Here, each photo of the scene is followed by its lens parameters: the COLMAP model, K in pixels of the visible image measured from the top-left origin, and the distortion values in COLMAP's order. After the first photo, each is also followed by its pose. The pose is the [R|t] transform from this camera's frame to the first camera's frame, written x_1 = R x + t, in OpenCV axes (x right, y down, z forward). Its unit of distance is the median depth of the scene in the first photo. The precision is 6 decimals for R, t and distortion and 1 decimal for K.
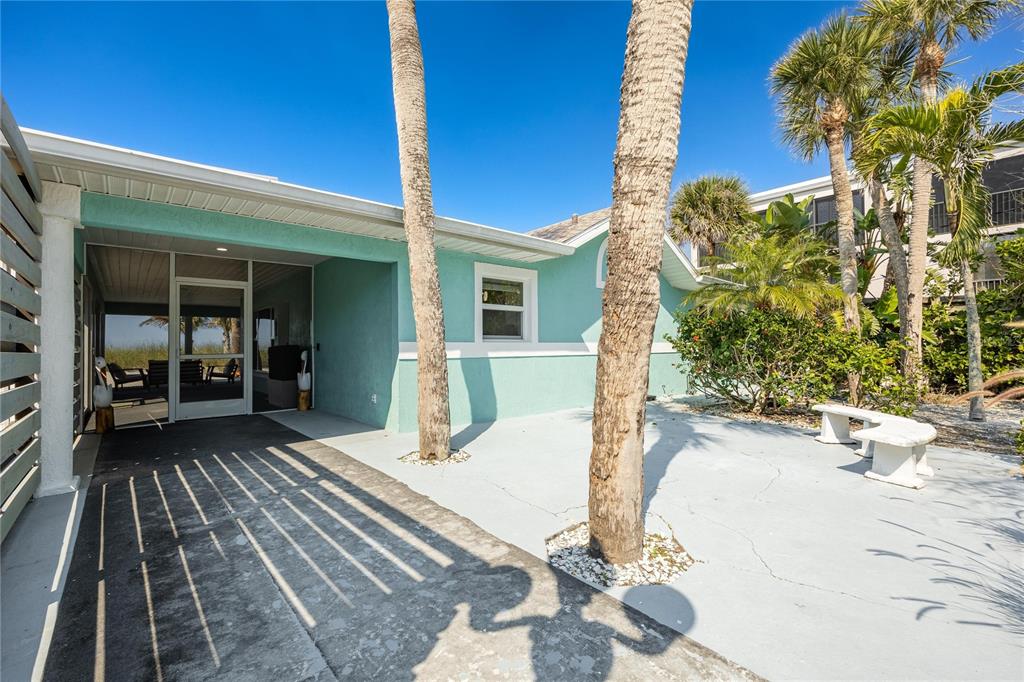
lens RADIAL K [[454.2, 0, 512.0], [0, 454.2, 341.0], [0, 0, 1]] dist [-0.001056, -0.000121]
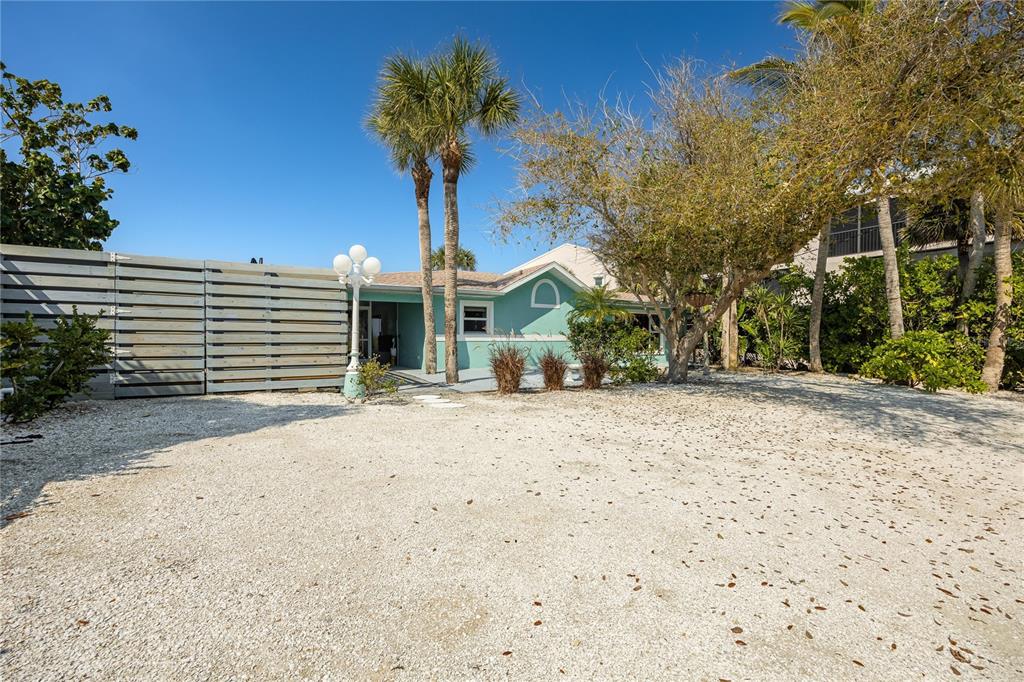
lens RADIAL K [[445.1, 0, 517.5], [0, 445.1, 342.5], [0, 0, 1]] dist [-0.001450, -0.004718]
pose [[0.981945, 0.009682, -0.188920, 0.613118], [-0.005536, 0.999732, 0.022460, -0.008772], [0.189087, -0.021009, 0.981736, -1.138400]]
